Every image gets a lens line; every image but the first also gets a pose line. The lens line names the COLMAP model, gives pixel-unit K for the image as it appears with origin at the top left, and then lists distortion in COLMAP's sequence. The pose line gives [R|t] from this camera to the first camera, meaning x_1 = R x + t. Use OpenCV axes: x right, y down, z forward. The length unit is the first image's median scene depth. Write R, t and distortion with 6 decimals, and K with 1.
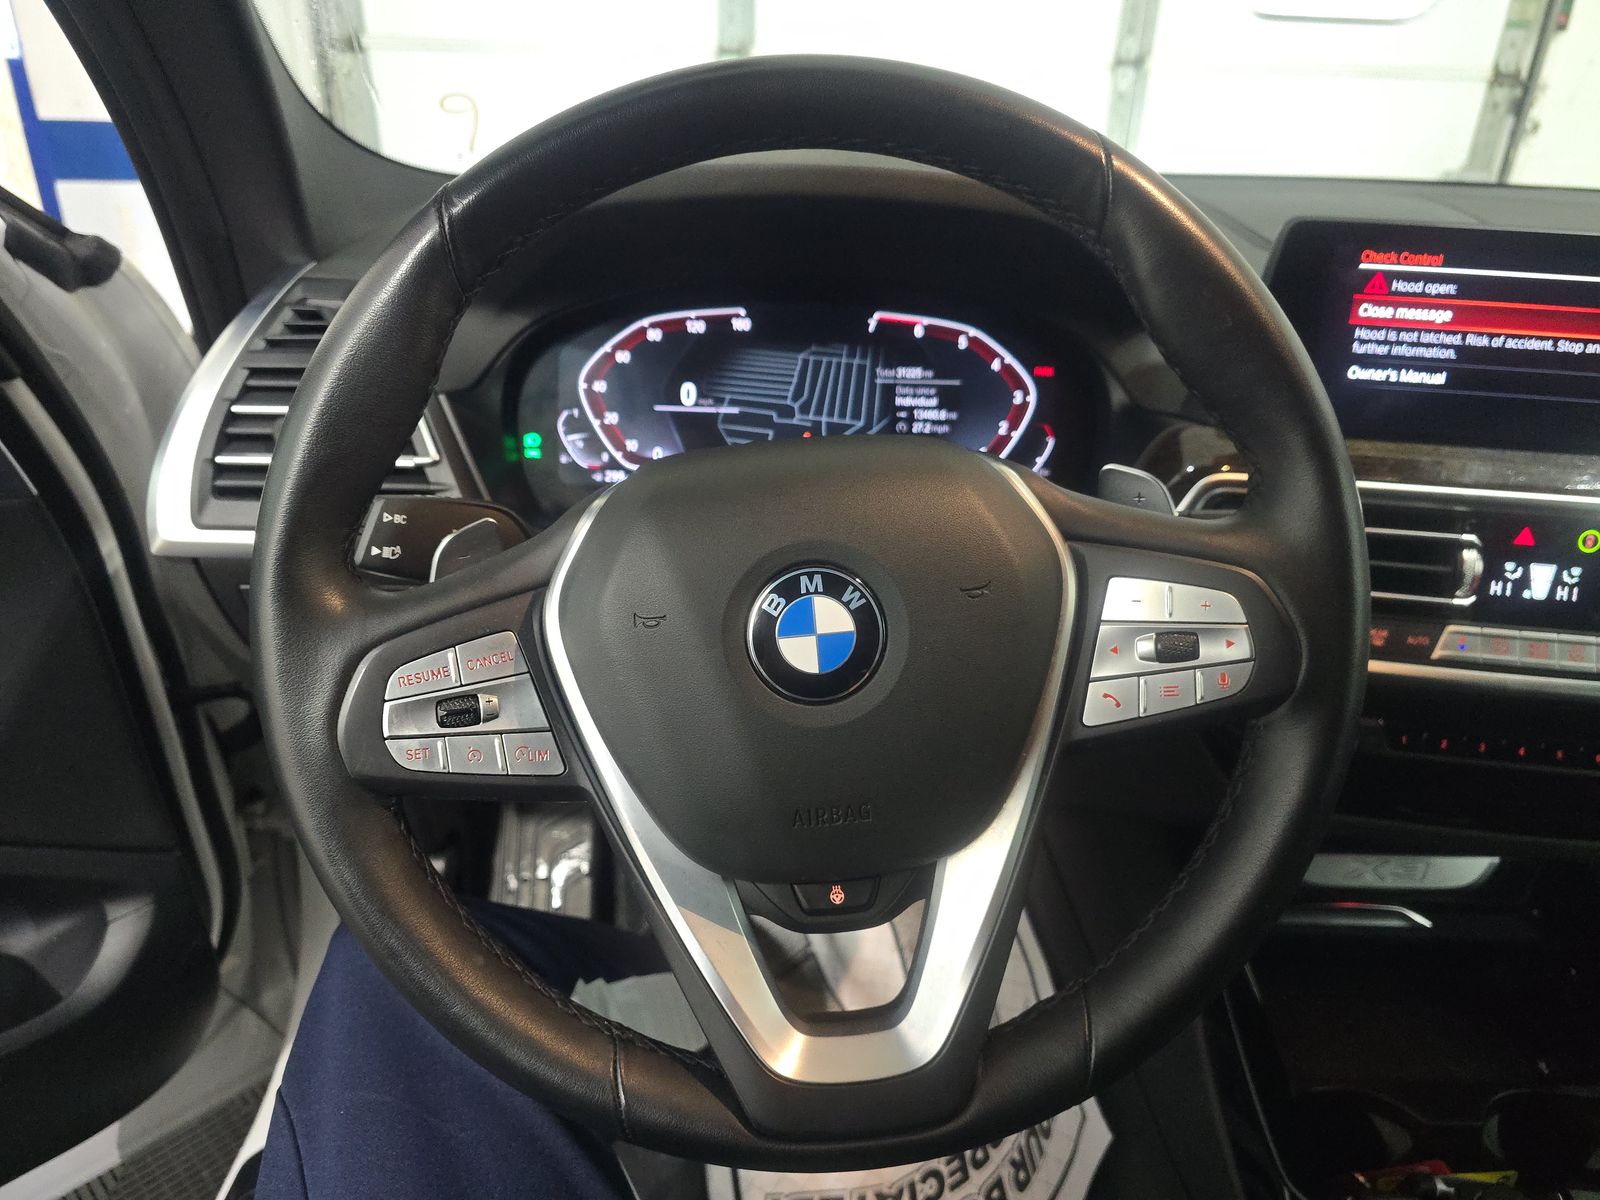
lens RADIAL K [[1025.3, 0, 792.4], [0, 1025.3, 593.4], [0, 0, 1]] dist [0.051826, -0.049384]
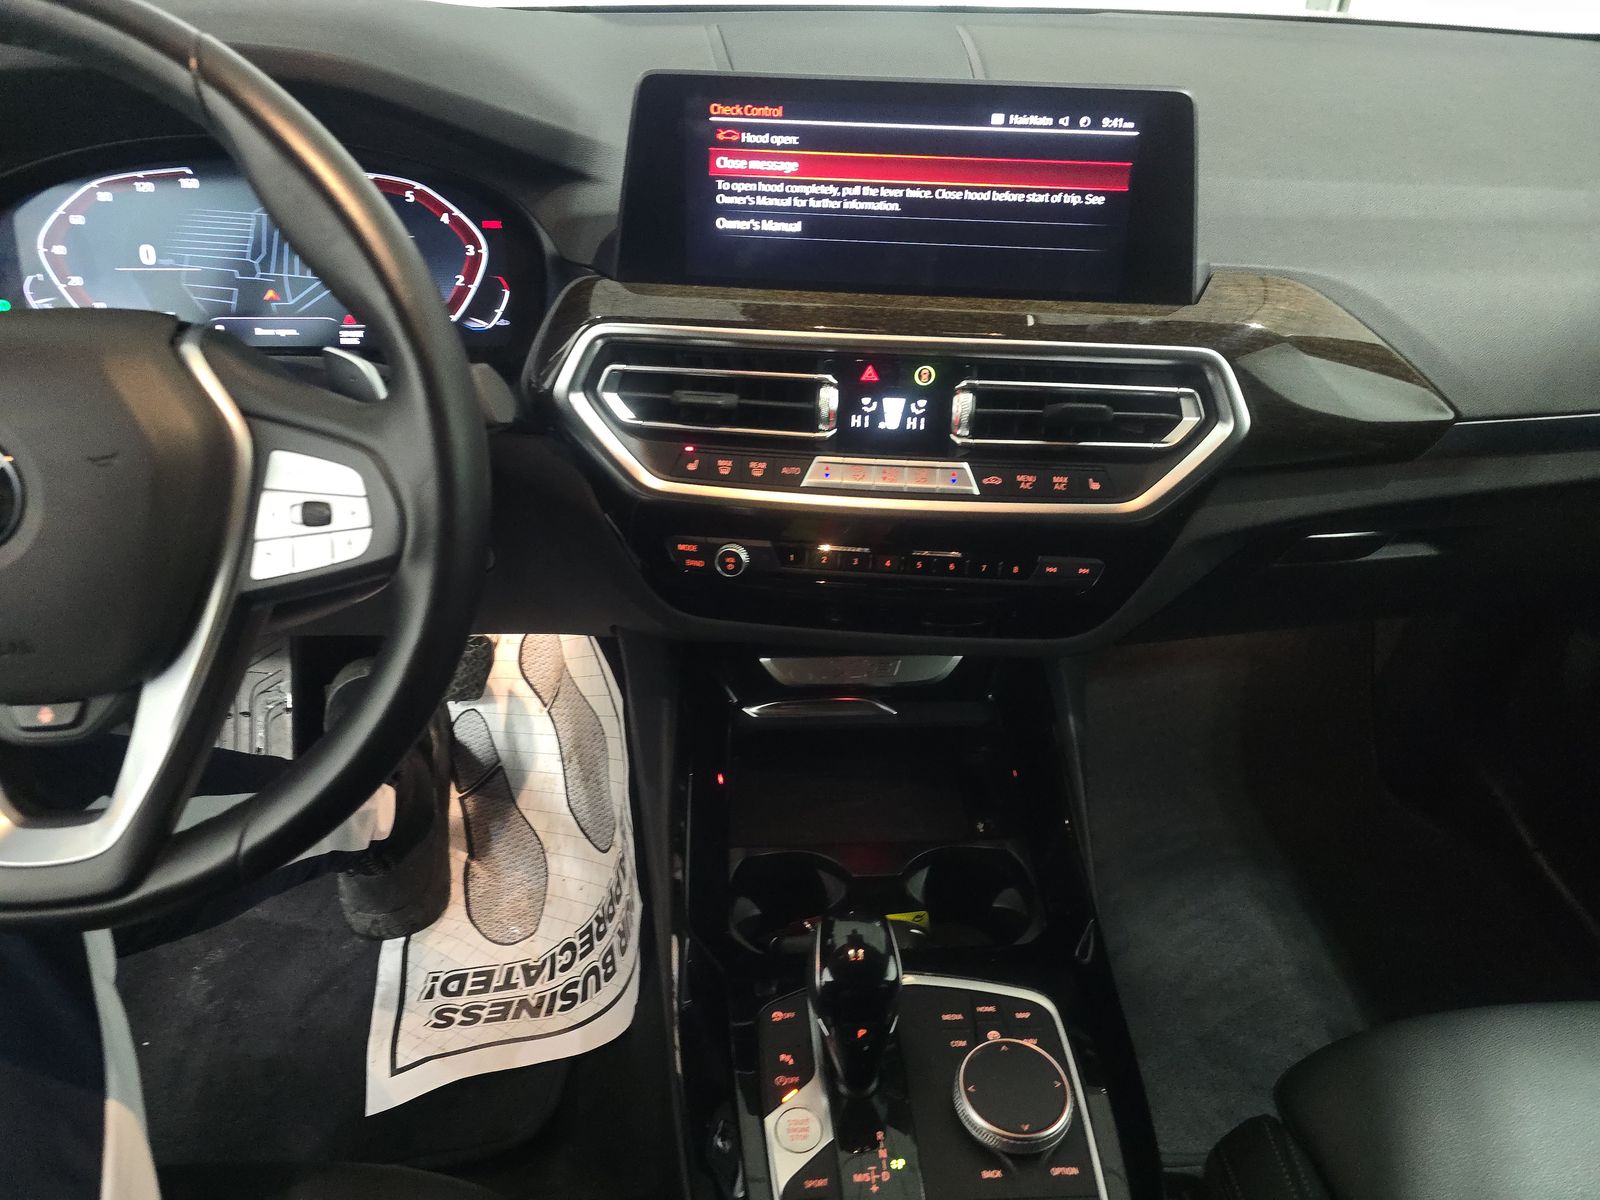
lens RADIAL K [[1025.3, 0, 792.4], [0, 1025.3, 593.4], [0, 0, 1]] dist [0.051826, -0.049384]
pose [[0.998871, -0.039225, 0.026789, 0.509824], [0.034636, 0.987415, 0.154311, 0.004889], [-0.032505, -0.153209, 0.987659, -0.112671]]
